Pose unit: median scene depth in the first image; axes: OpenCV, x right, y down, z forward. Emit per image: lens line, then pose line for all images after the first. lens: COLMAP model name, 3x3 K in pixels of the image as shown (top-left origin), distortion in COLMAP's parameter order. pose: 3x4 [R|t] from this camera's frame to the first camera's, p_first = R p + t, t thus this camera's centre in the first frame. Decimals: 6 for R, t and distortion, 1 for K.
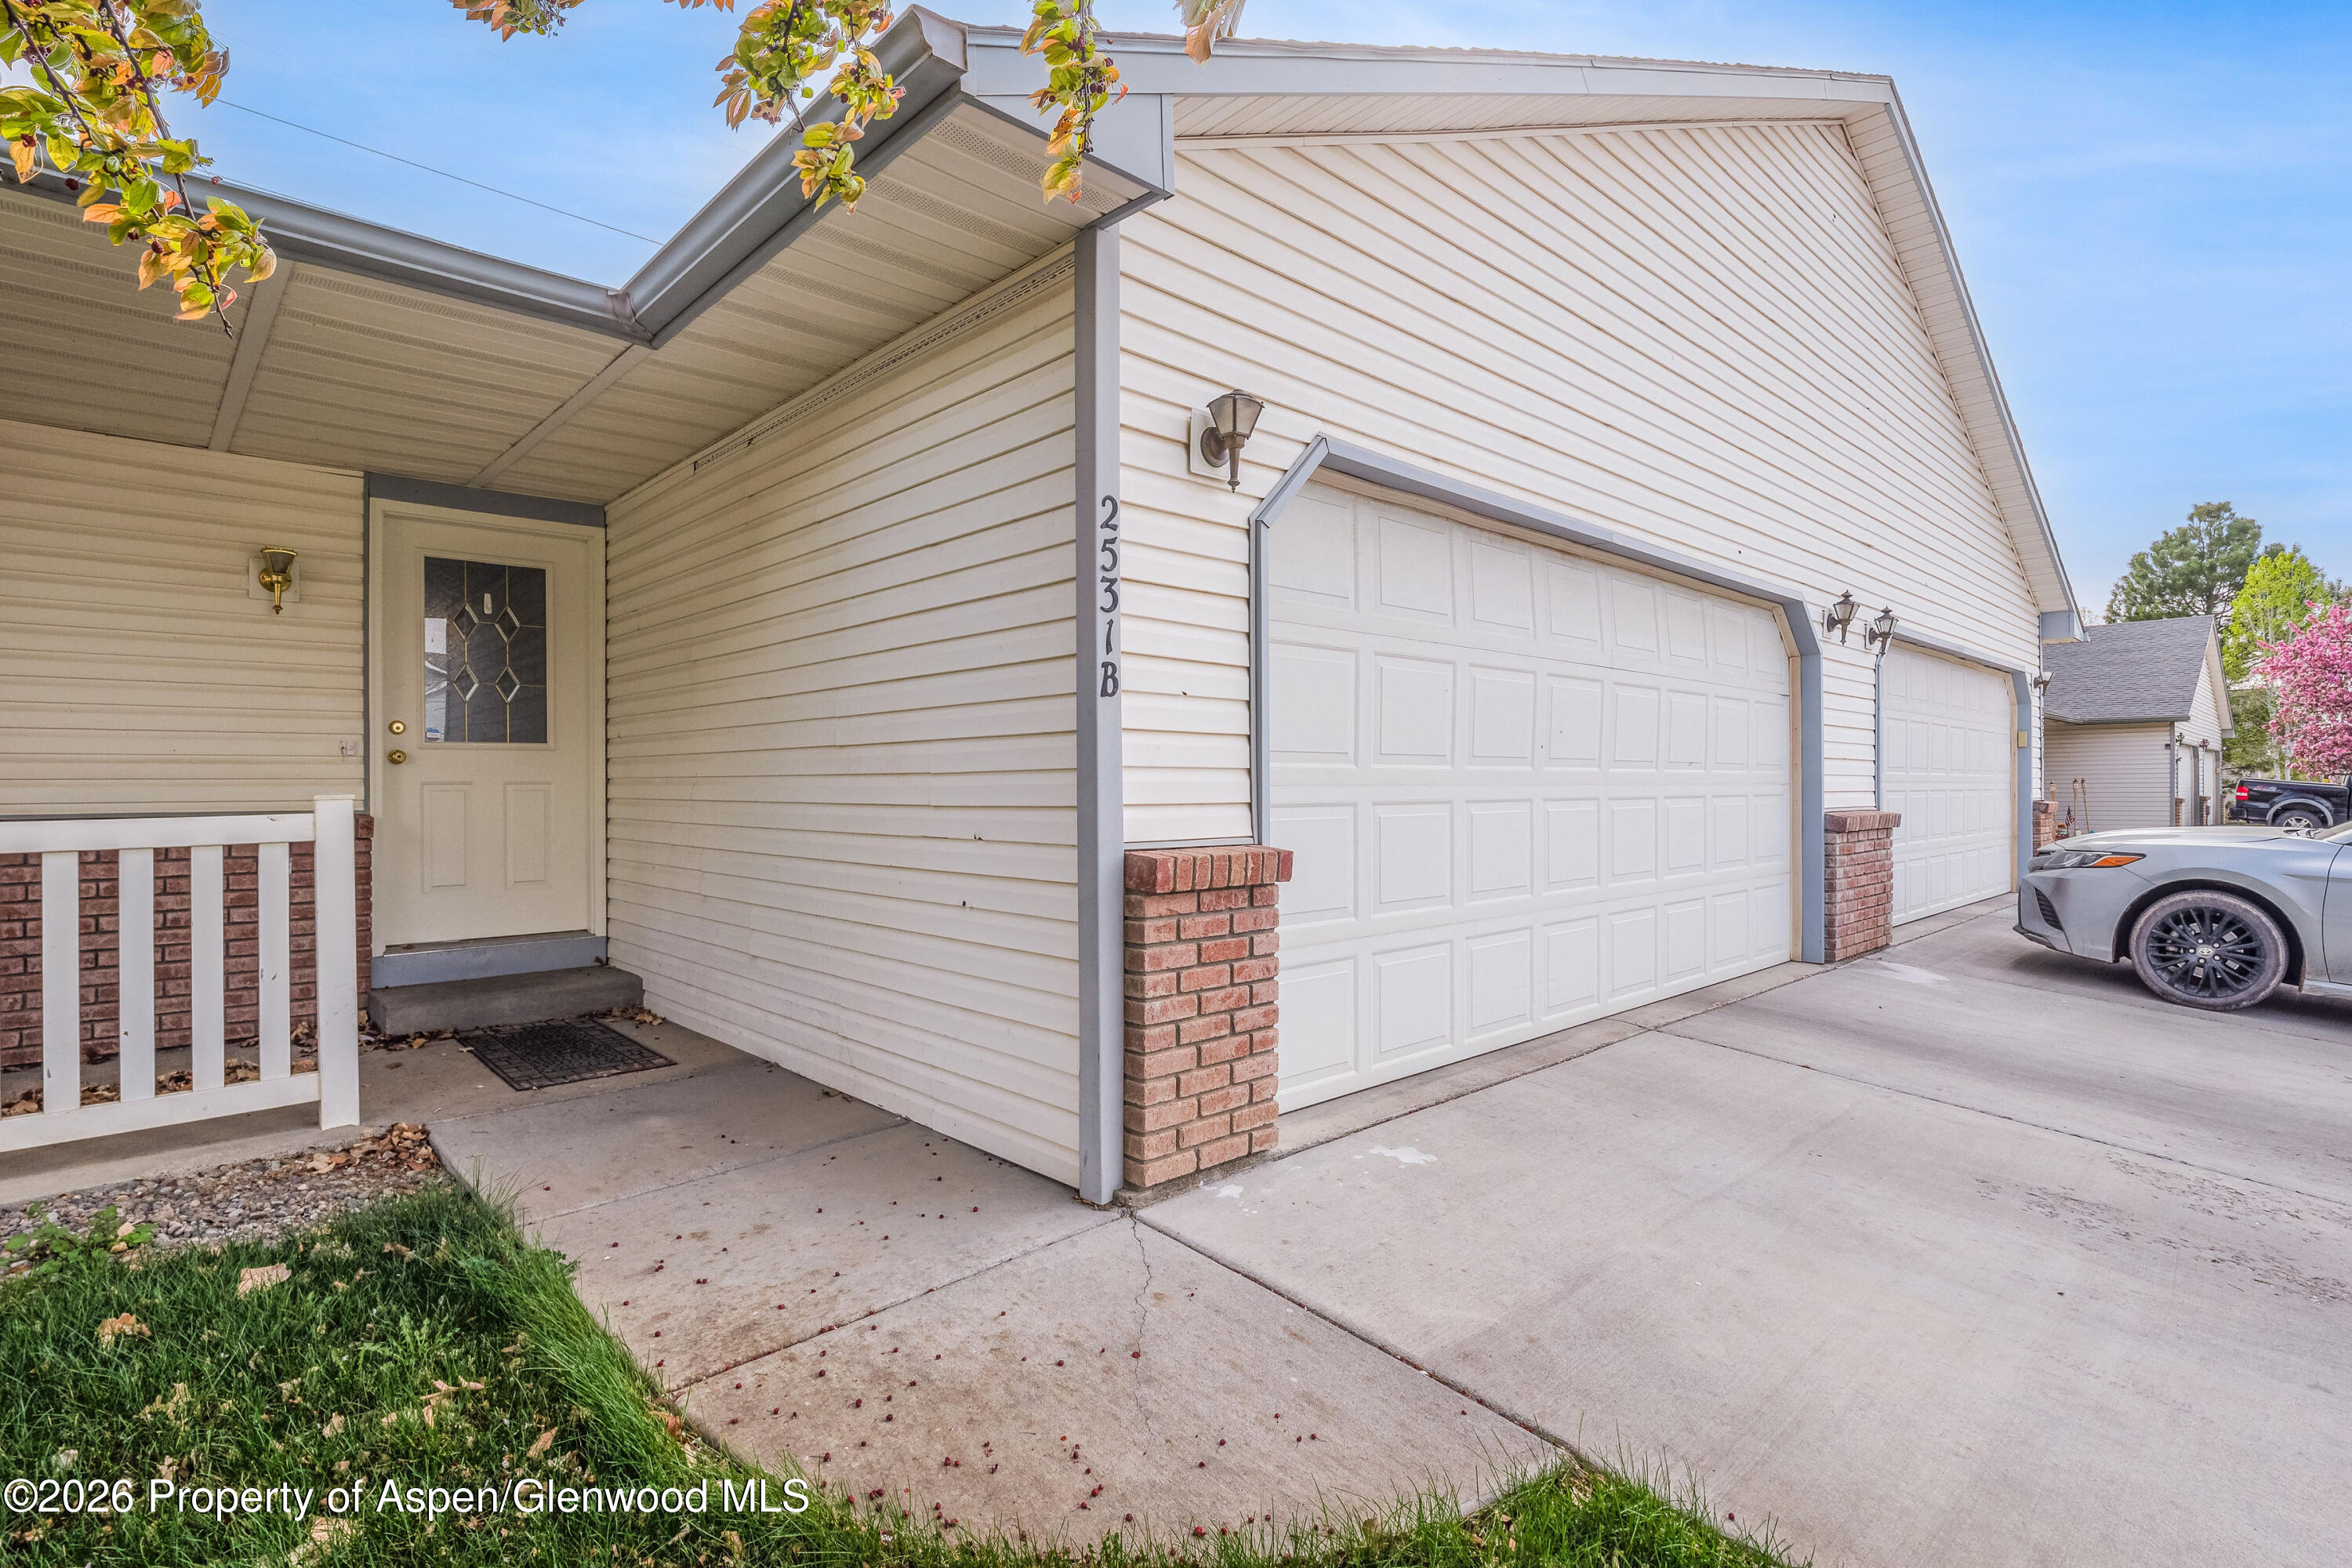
lens RADIAL K [[1135.9, 0, 1177.0], [0, 1135.9, 780.3], [0, 0, 1]] dist [-0.013272, 0.000782]
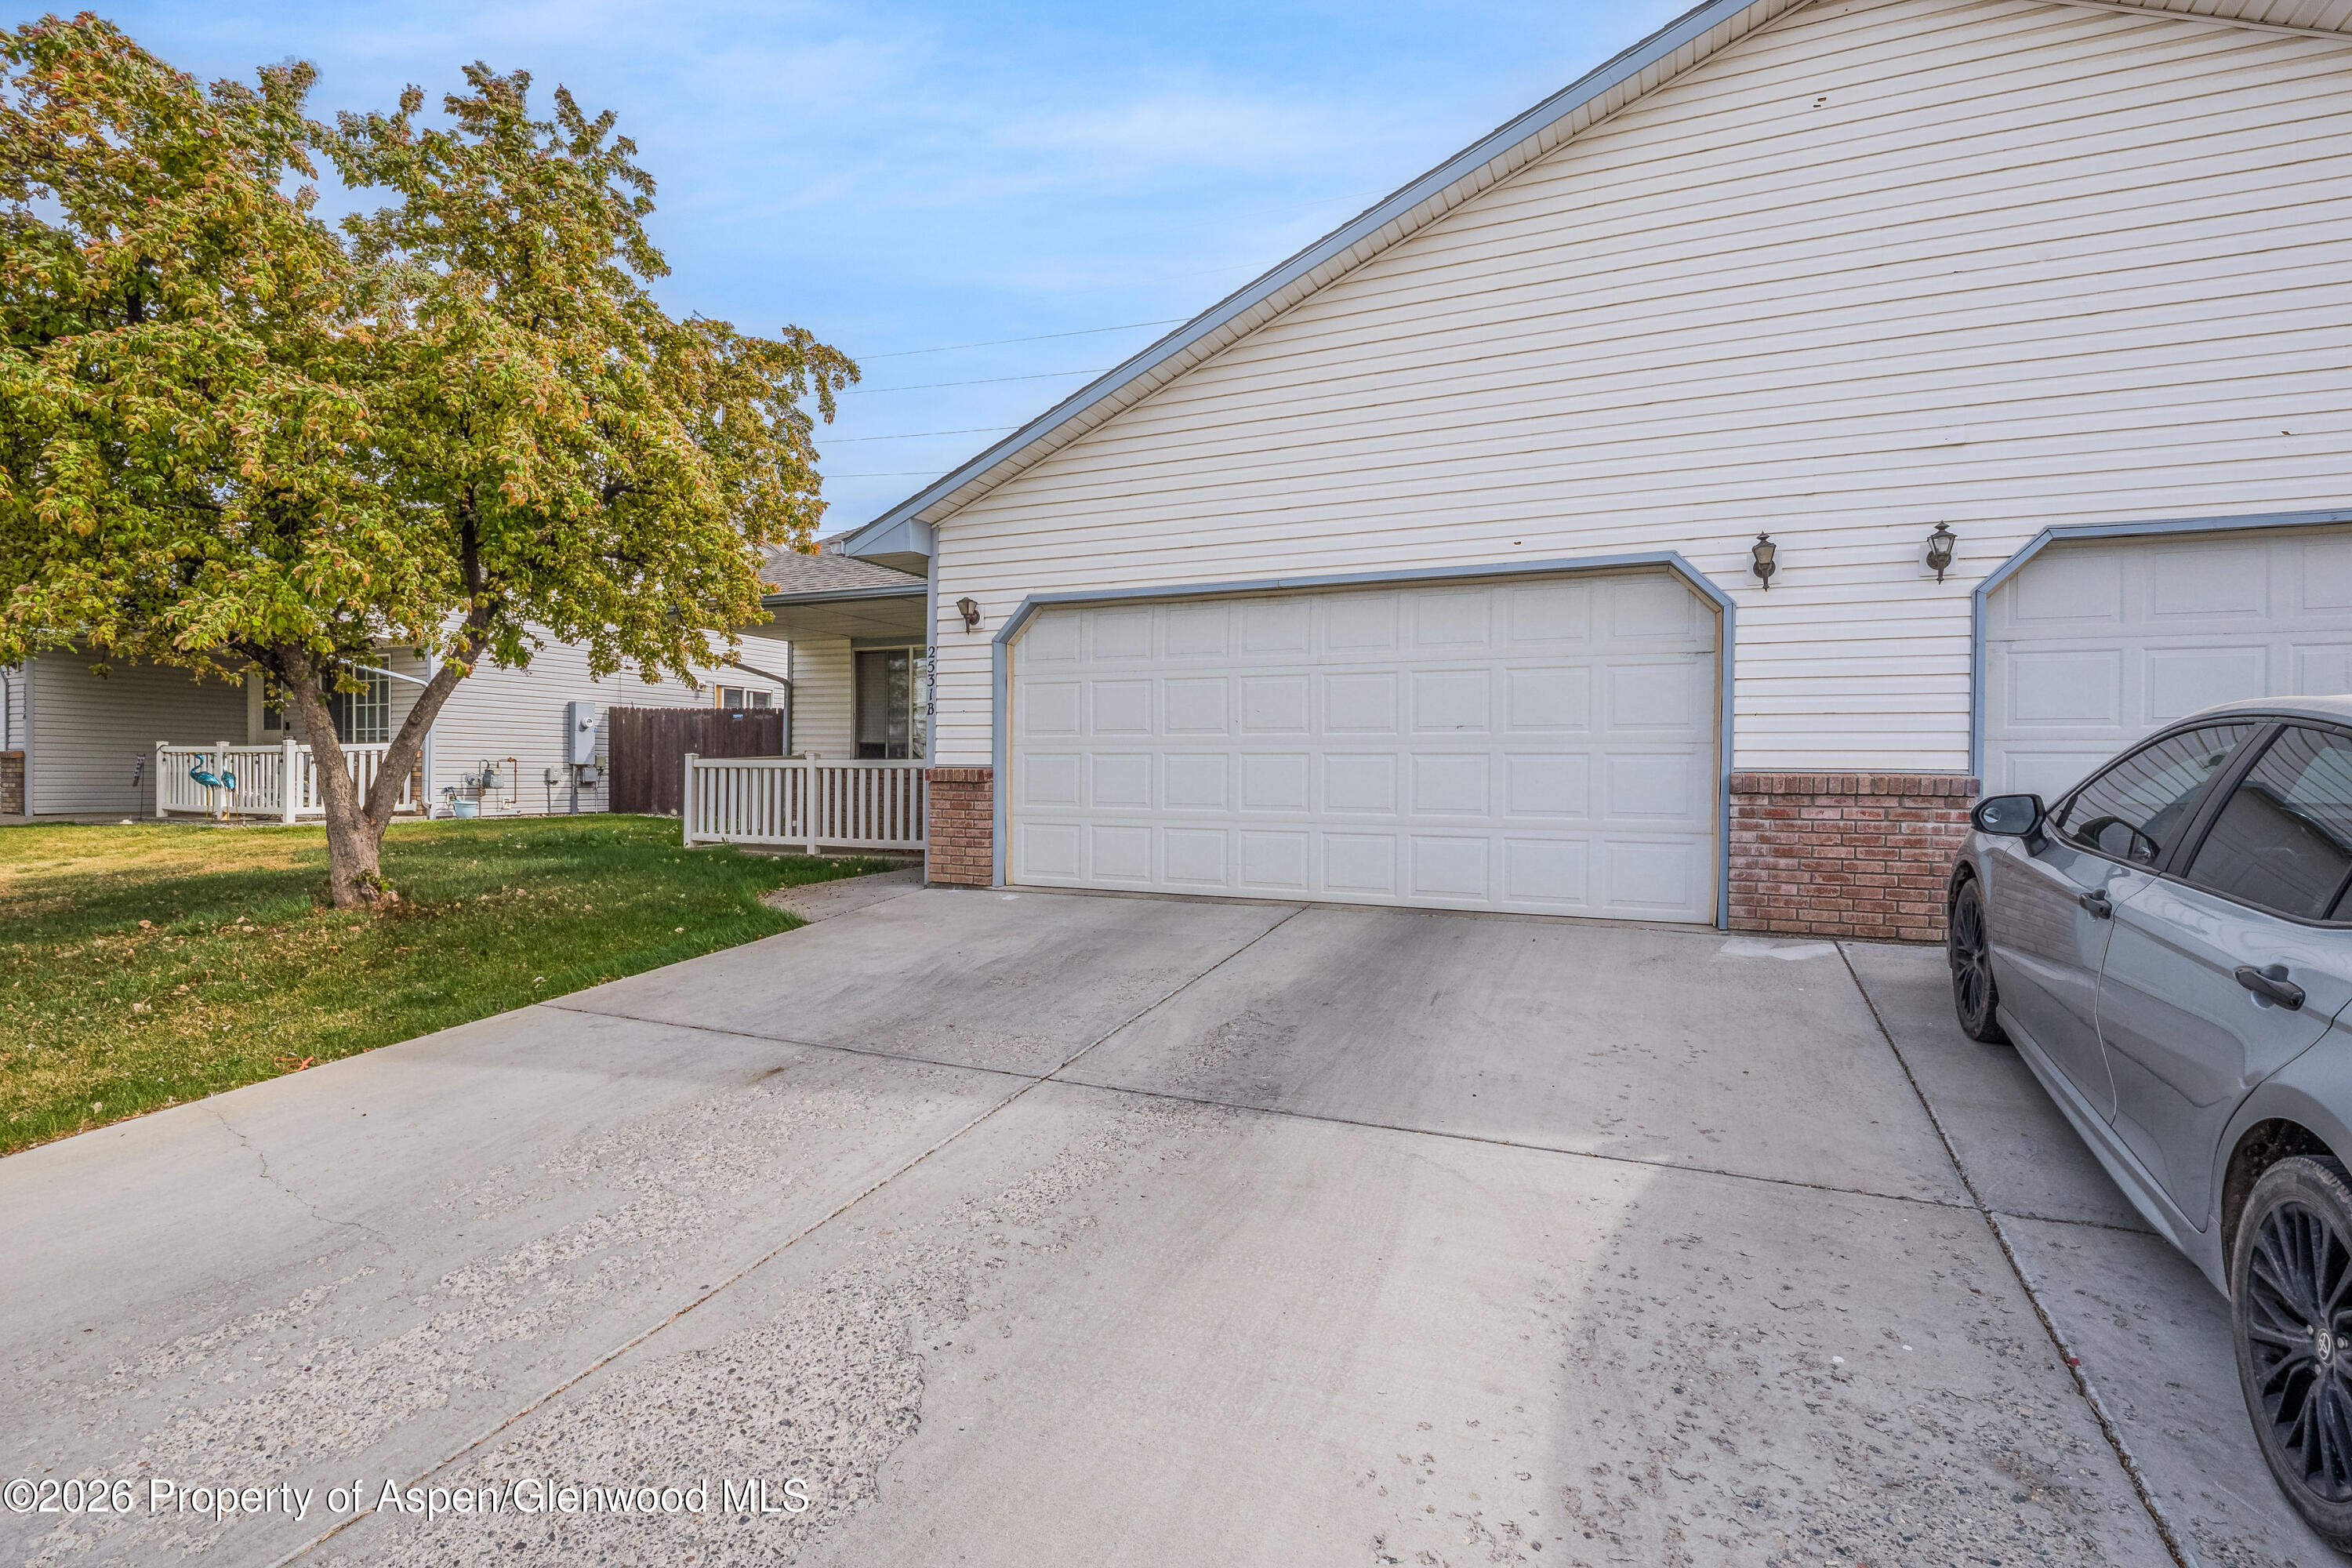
lens RADIAL K [[1135.9, 0, 1173.1], [0, 1135.9, 767.3], [0, 0, 1]] dist [-0.013272, 0.000782]
pose [[0.378270, 0.003918, -0.925687, 1.943742], [-0.003558, 0.999990, 0.002779, 0.035935], [0.925689, 0.002243, 0.378280, 0.313710]]
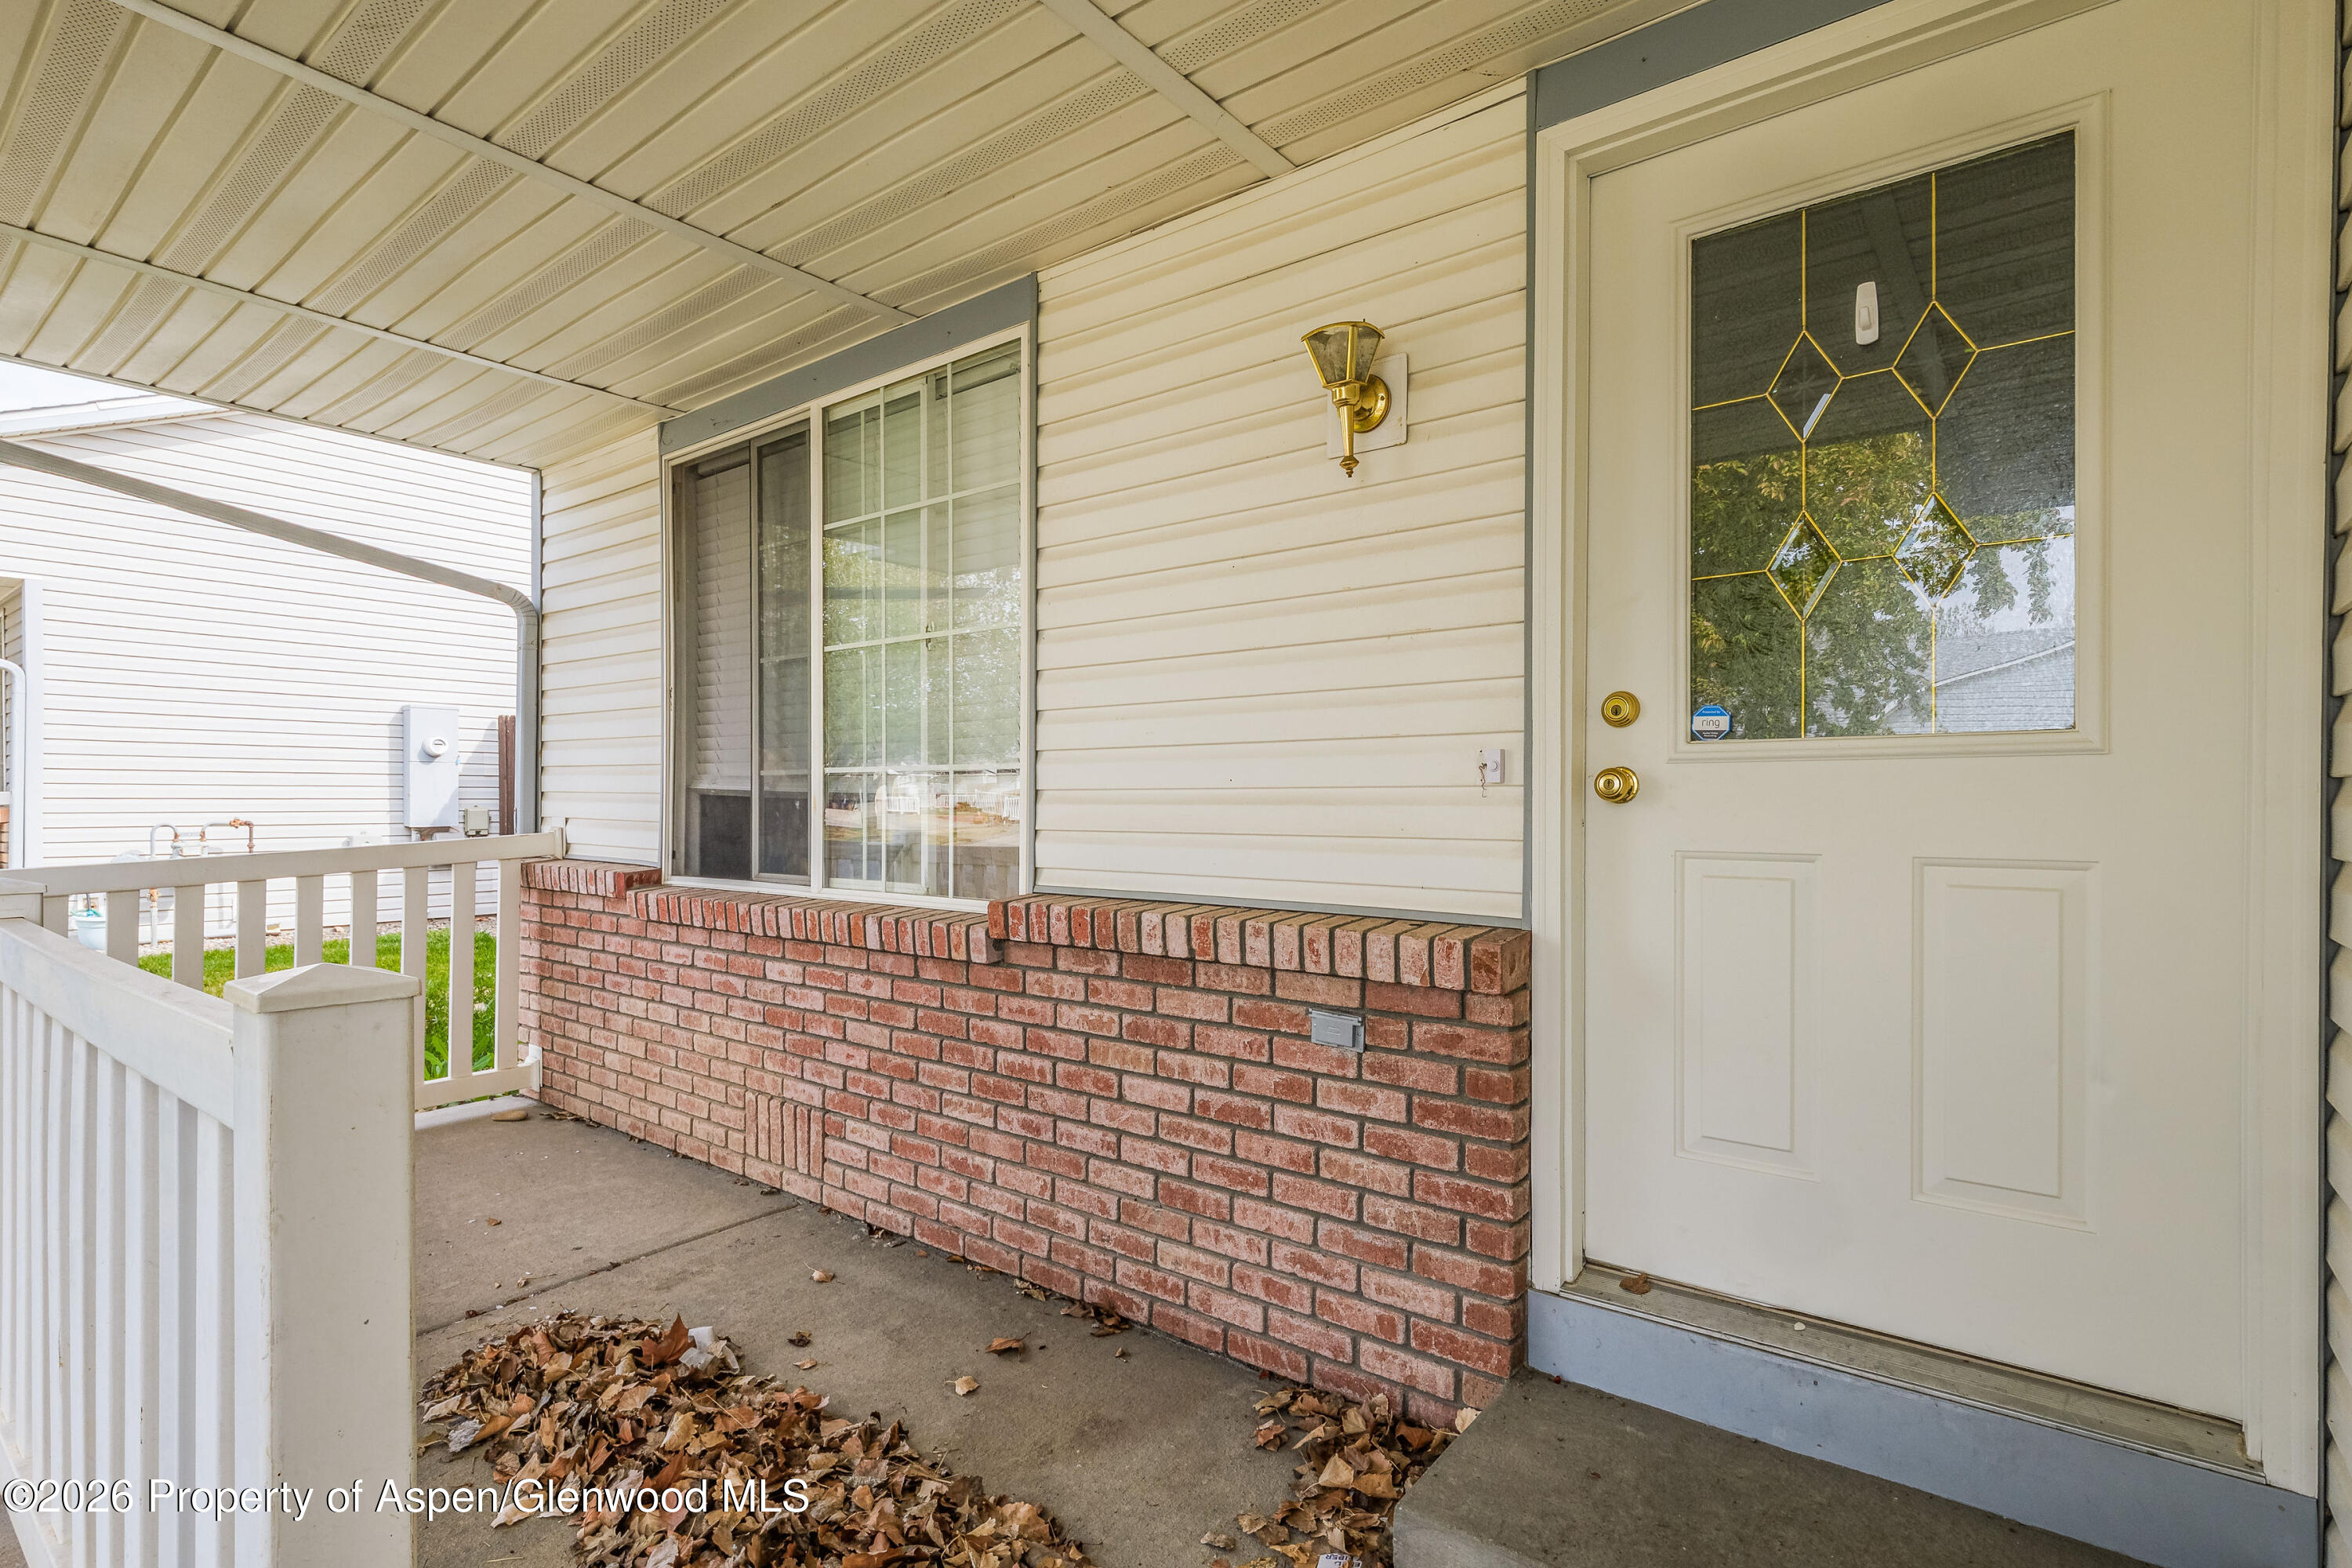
lens RADIAL K [[1135.9, 0, 1140.8], [0, 1135.9, 799.2], [0, 0, 1]] dist [-0.013272, 0.000782]
pose [[0.143139, 0.007617, -0.989673, -0.392134], [0.002614, 0.999964, 0.008075, -0.022015], [0.989699, -0.003743, 0.143114, 0.929149]]
